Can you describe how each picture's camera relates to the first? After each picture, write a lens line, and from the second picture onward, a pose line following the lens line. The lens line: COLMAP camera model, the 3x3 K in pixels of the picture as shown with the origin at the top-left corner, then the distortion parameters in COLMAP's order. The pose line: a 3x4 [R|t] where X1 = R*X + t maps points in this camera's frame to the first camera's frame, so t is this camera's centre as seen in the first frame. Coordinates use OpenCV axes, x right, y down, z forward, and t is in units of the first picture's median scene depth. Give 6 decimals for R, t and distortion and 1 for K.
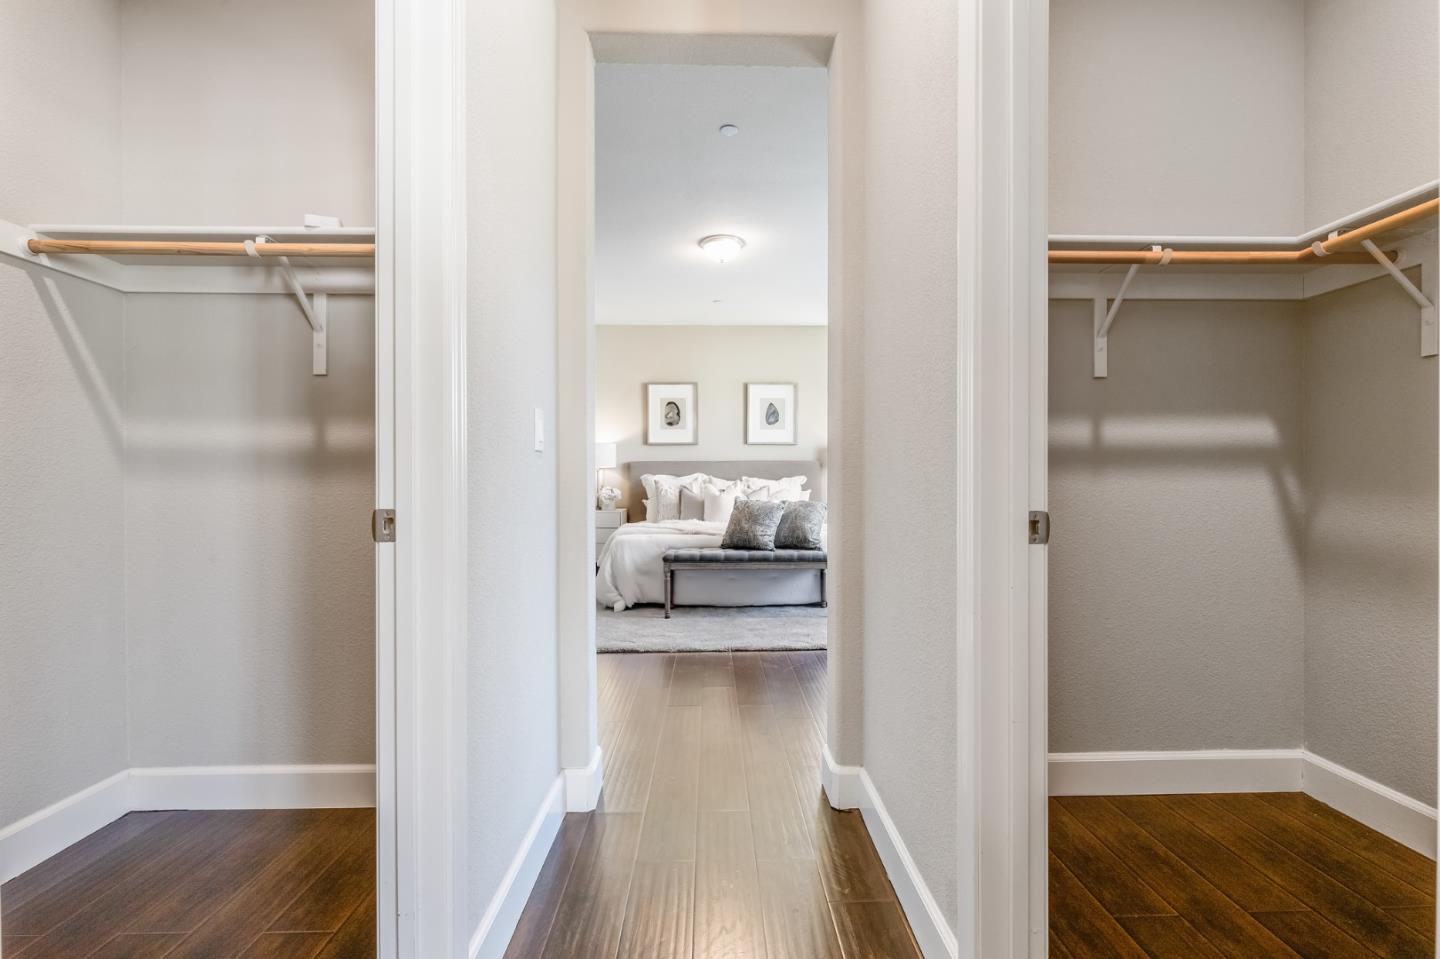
lens RADIAL K [[663.3, 0, 730.5], [0, 663.3, 487.6], [0, 0, 1]] dist [-0.004559, -0.000291]
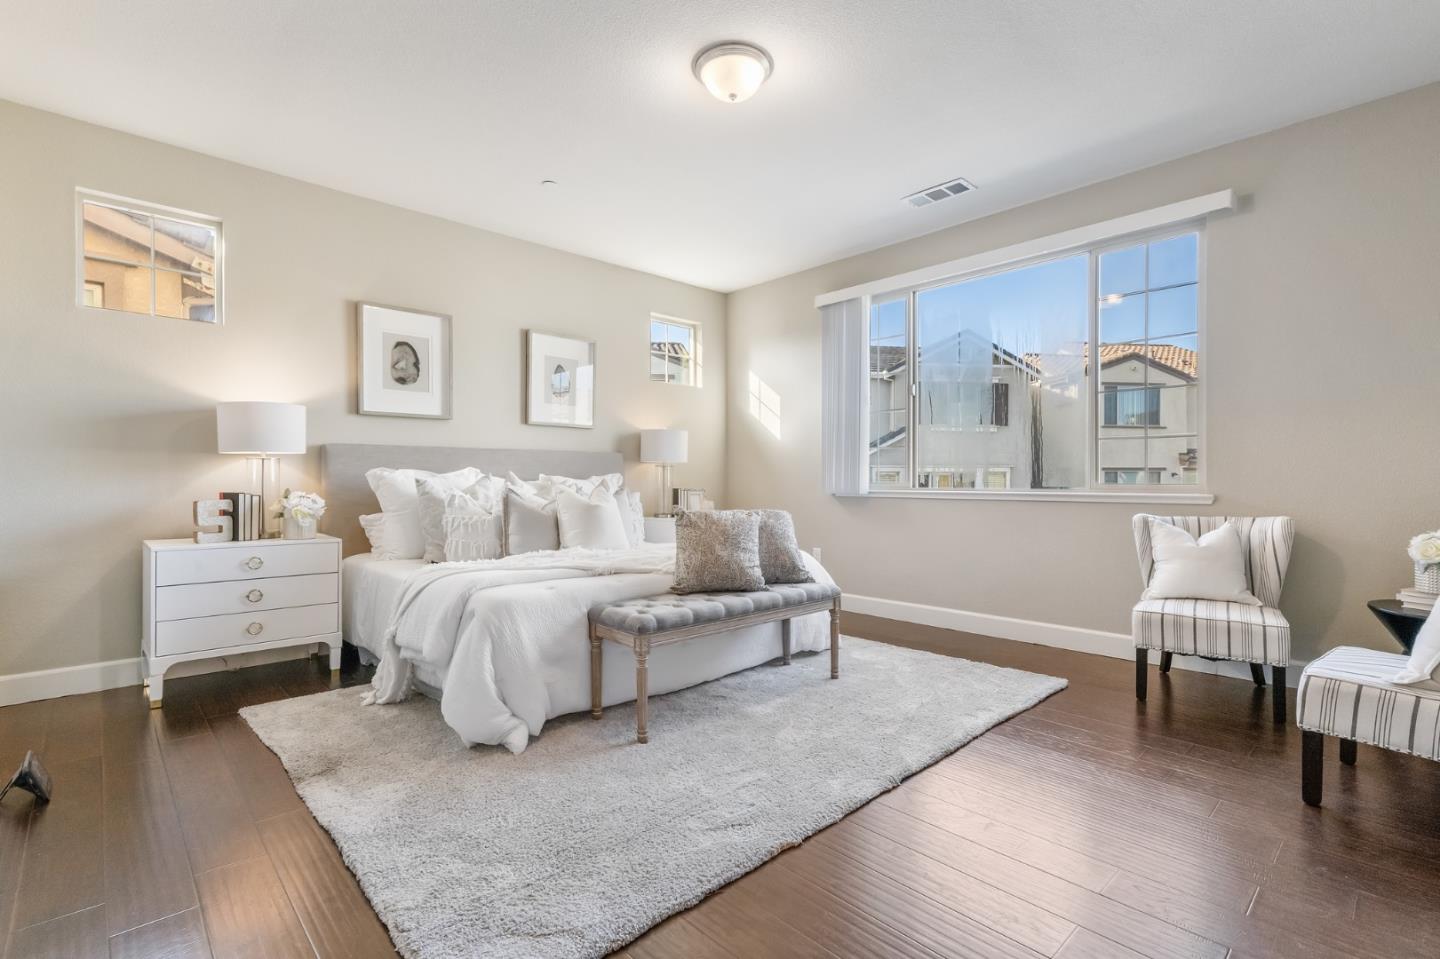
lens RADIAL K [[663.3, 0, 723.6], [0, 663.3, 488.0], [0, 0, 1]] dist [-0.004559, -0.000291]
pose [[0.731412, -0.003800, 0.681925, -0.280724], [0.005300, 0.999986, -0.000113, -0.001834], [-0.681915, 0.003697, 0.731422, 0.397995]]
